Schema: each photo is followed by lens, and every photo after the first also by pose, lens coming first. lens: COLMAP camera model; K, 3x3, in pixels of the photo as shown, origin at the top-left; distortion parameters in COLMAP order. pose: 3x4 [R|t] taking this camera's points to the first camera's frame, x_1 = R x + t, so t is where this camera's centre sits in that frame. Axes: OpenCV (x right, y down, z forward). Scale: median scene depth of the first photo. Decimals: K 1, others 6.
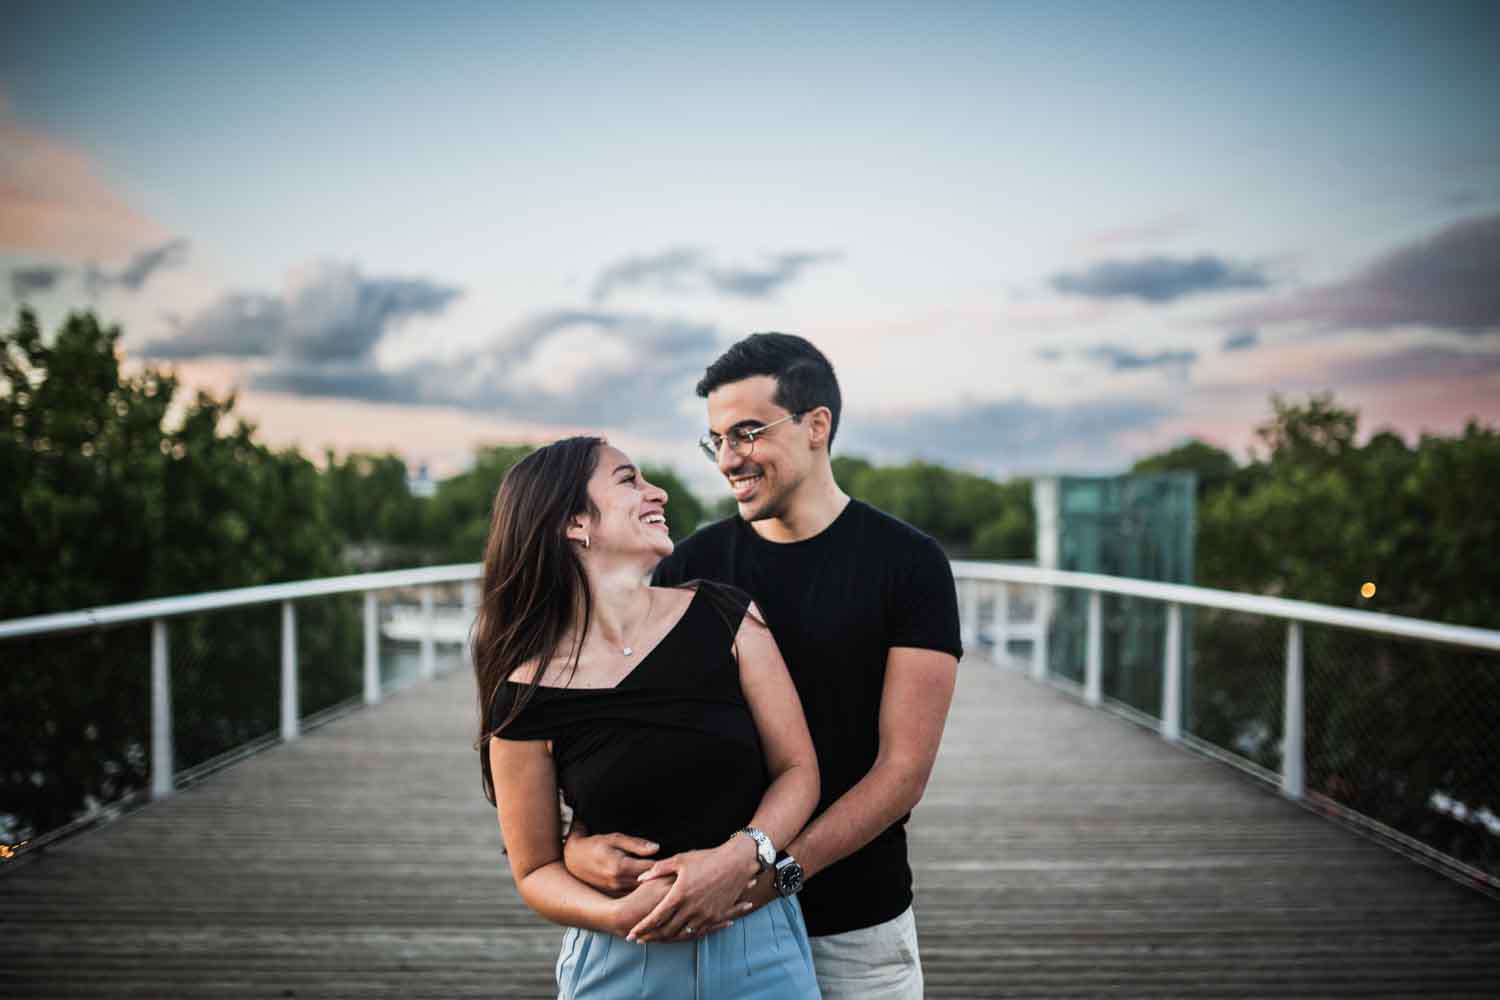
lens RADIAL K [[1547.6, 0, 736.3], [0, 1547.6, 492.8], [0, 0, 1]] dist [-0.010281, 0.000000]
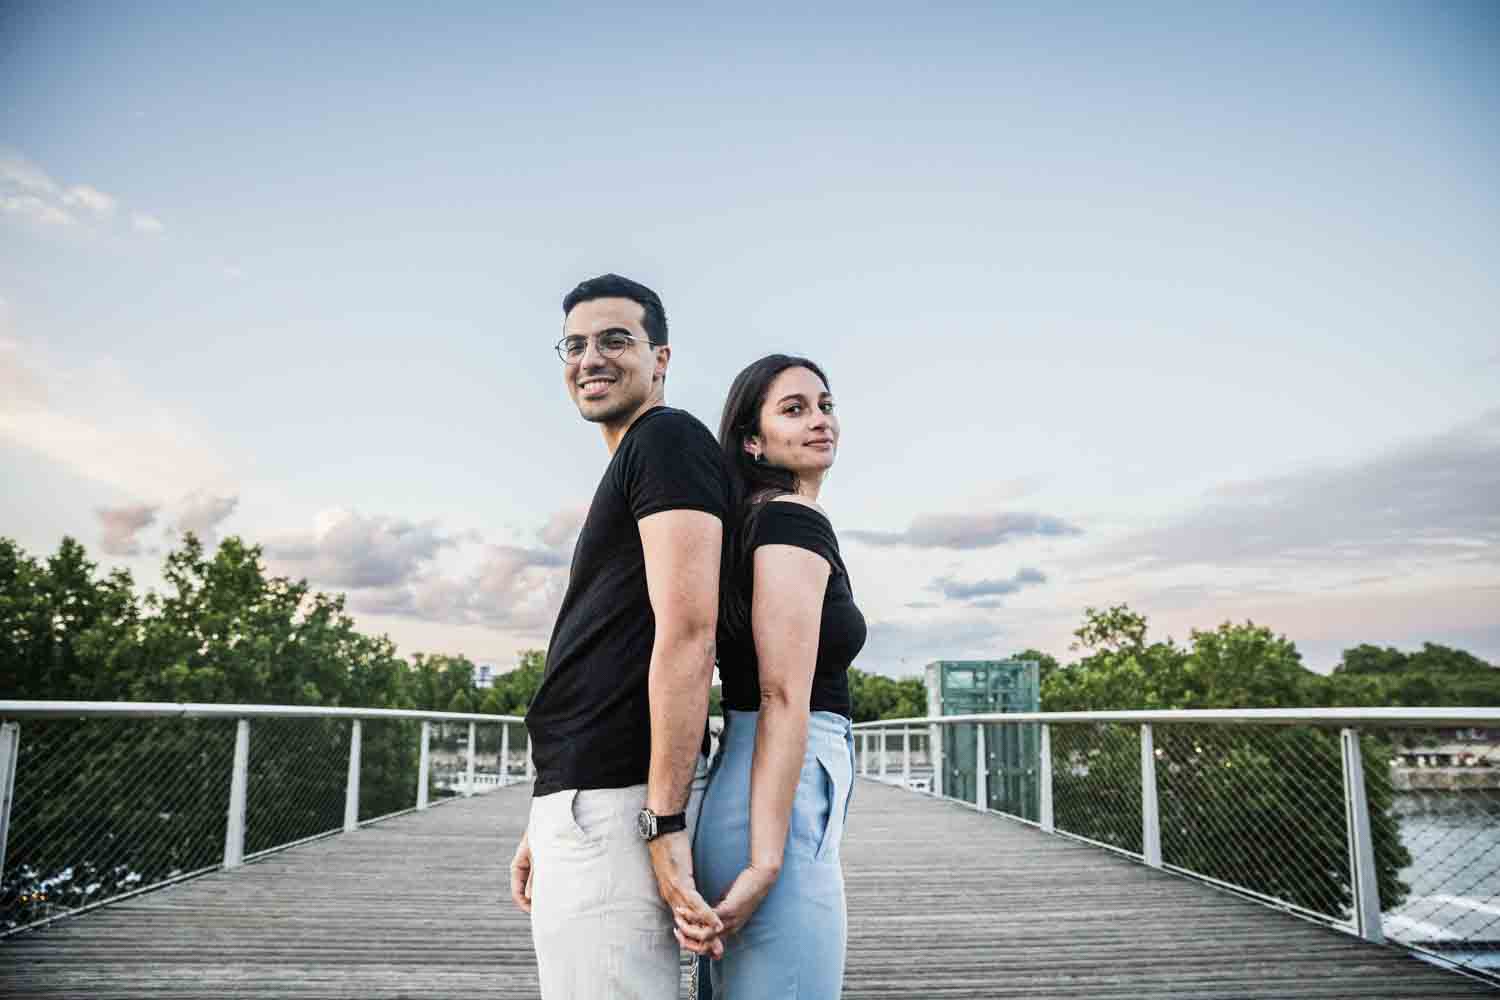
lens RADIAL K [[1077.7, 0, 746.5], [0, 1077.7, 489.6], [0, 0, 1]] dist [-0.057523, 0.035588]
pose [[0.999418, 0.003920, 0.033901, 0.001354], [0.002439, 0.982636, -0.185529, 0.076977], [-0.034040, 0.185503, 0.982054, 0.154062]]
